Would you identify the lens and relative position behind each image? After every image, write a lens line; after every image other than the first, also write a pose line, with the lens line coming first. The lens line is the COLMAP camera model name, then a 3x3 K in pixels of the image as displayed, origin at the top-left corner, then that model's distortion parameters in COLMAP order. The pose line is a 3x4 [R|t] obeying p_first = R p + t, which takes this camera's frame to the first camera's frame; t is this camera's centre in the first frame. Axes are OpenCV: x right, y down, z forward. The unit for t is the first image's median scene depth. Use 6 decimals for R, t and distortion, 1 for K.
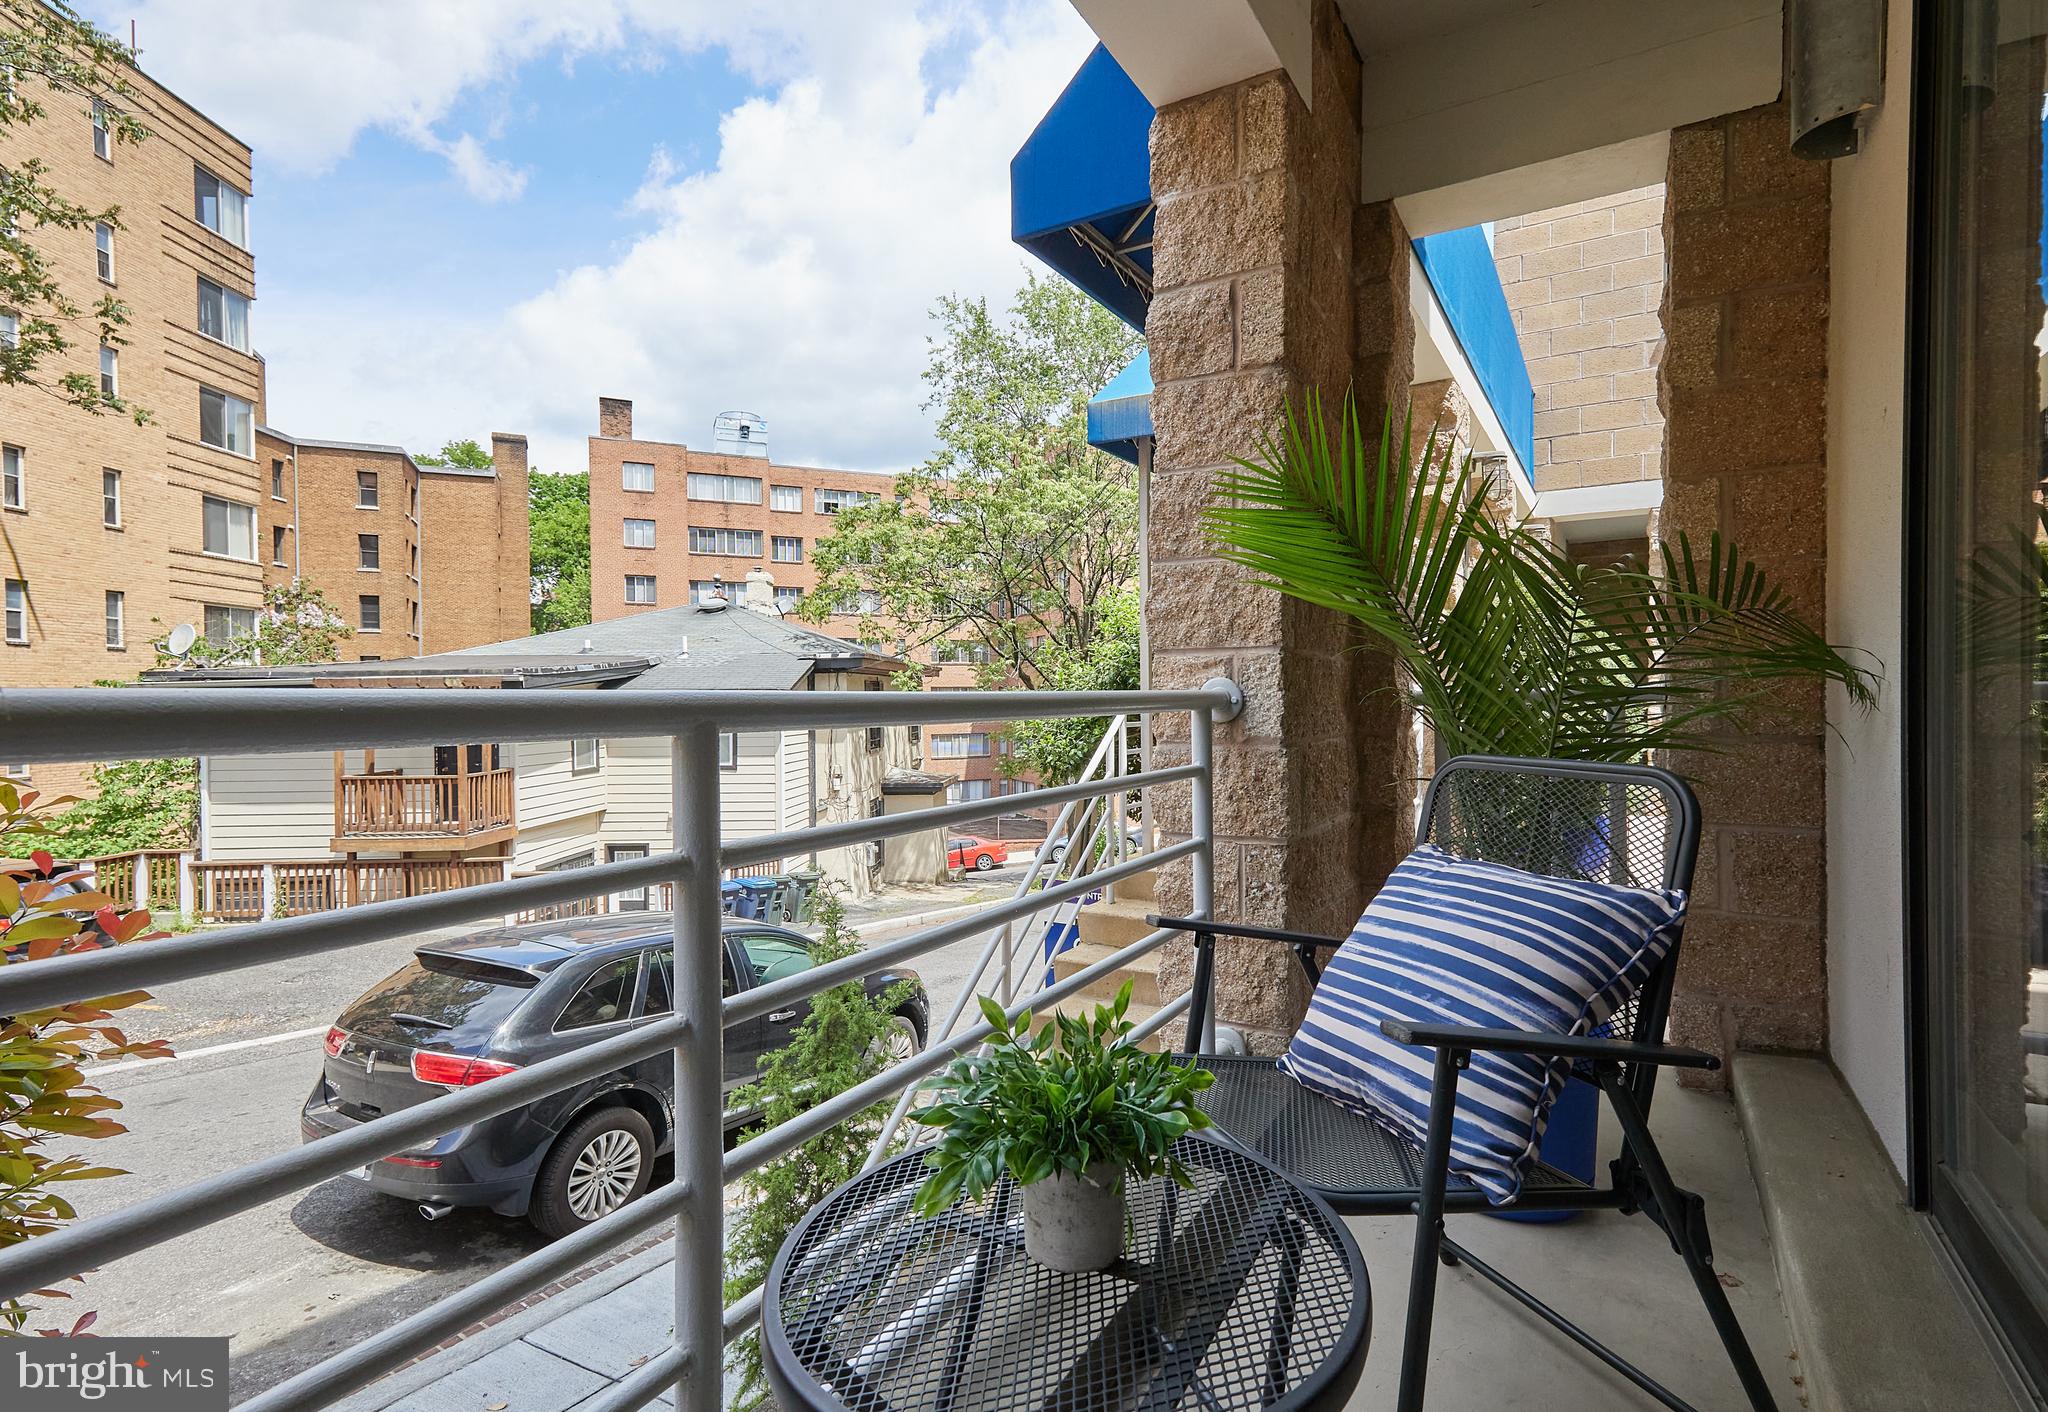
lens RADIAL K [[1031.0, 0, 1026.0], [0, 1031.0, 712.2], [0, 0, 1]] dist [0.031664, -0.000939]
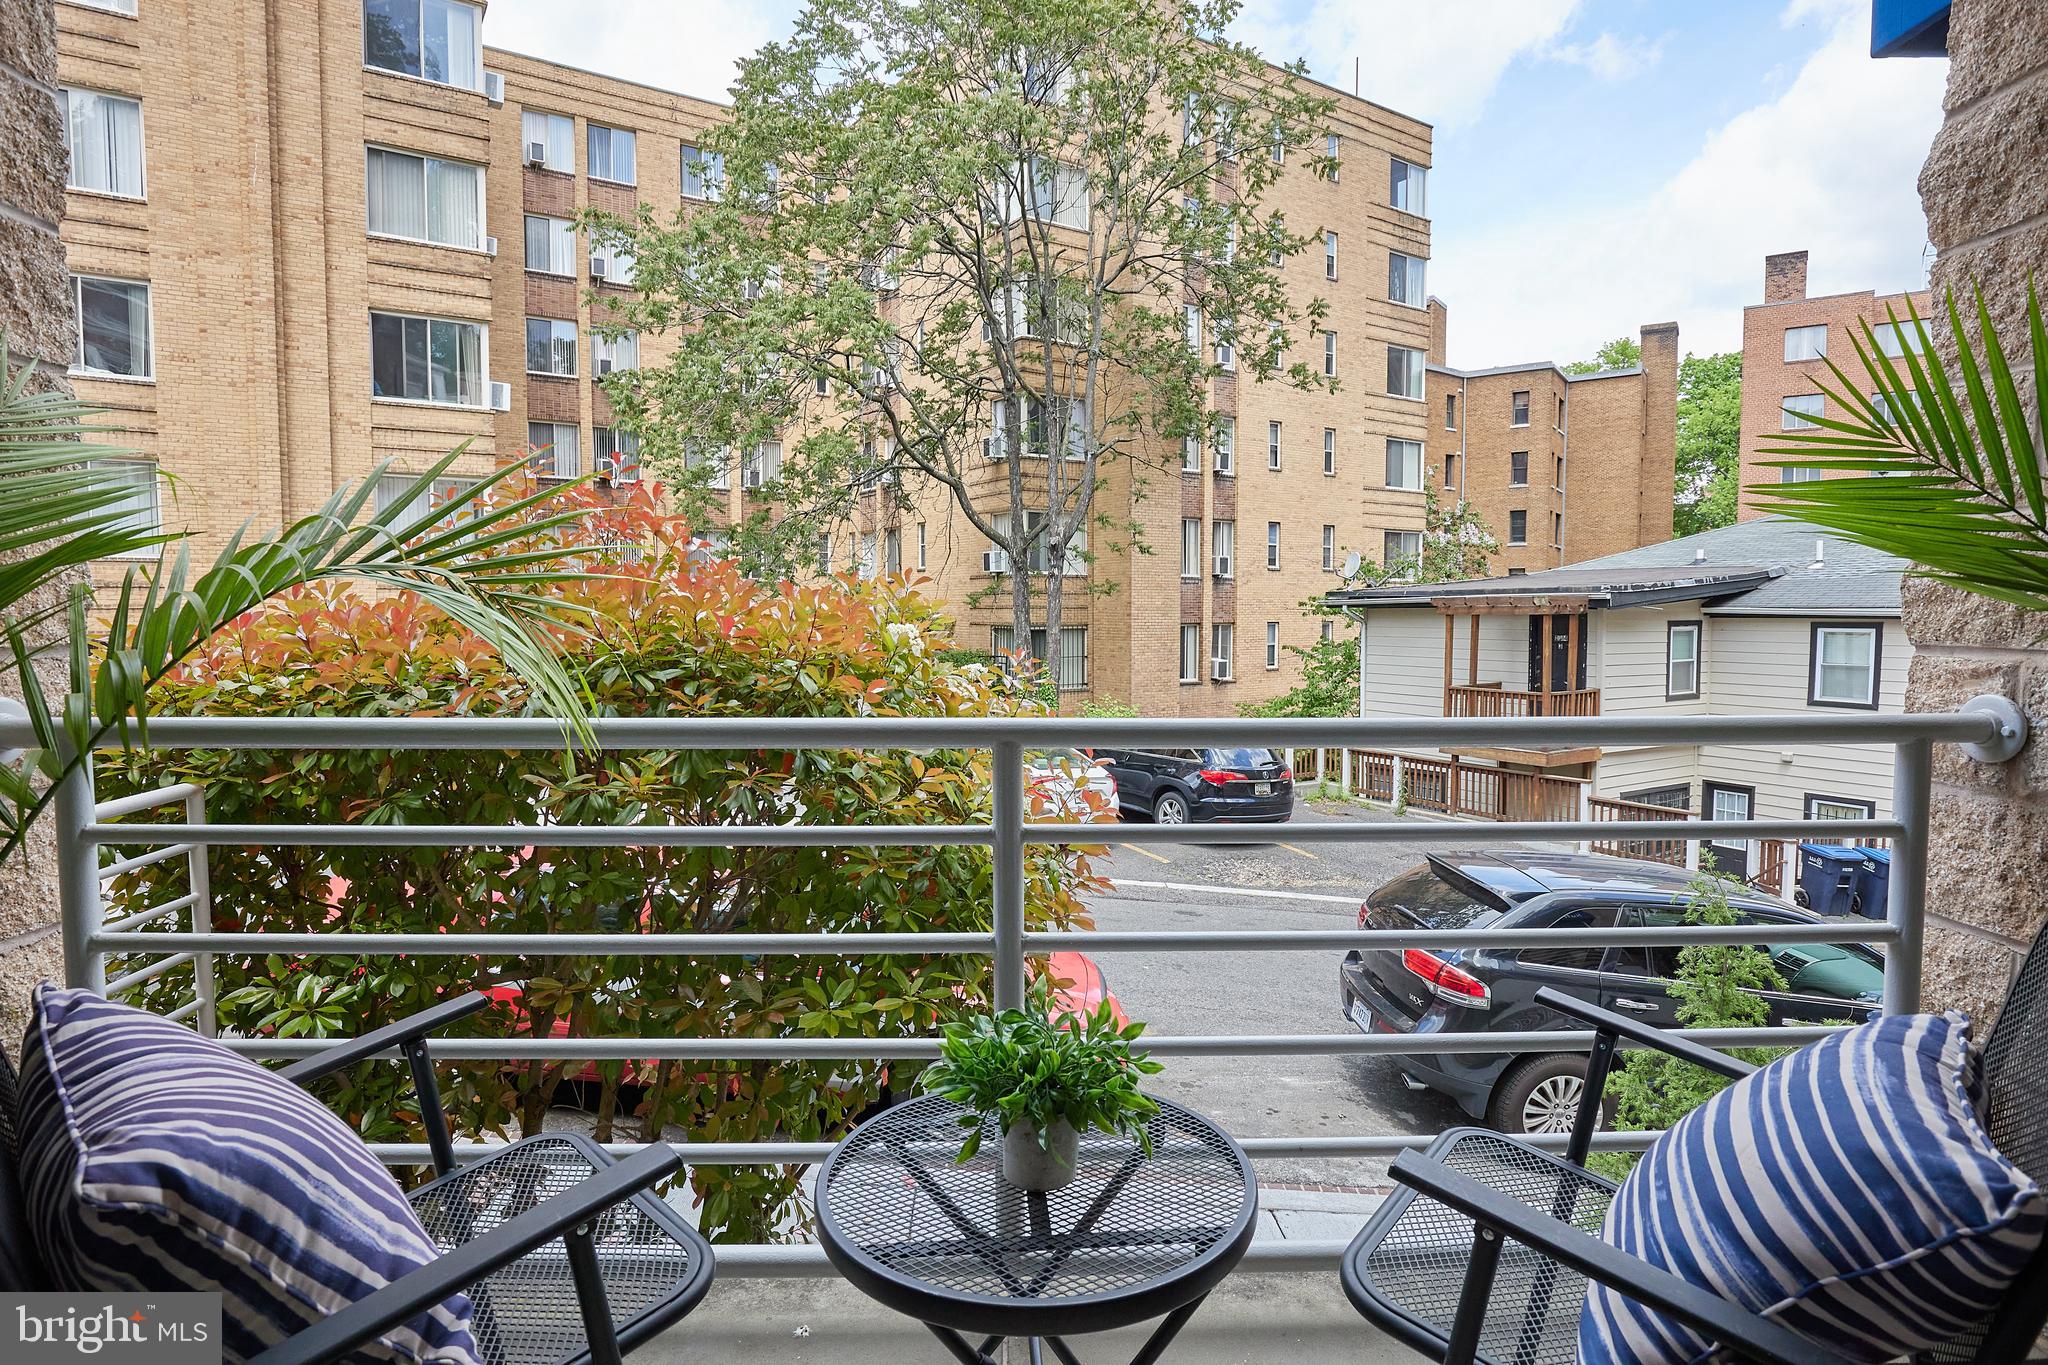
lens RADIAL K [[1121.9, 0, 1039.1], [0, 1121.9, 672.3], [0, 0, 1]] dist [-0.018405, 0.000019]
pose [[0.486805, 0.062508, -0.871271, 0.142688], [-0.007087, 0.997686, 0.067618, -0.025659], [0.873482, -0.026742, 0.486122, 0.035802]]
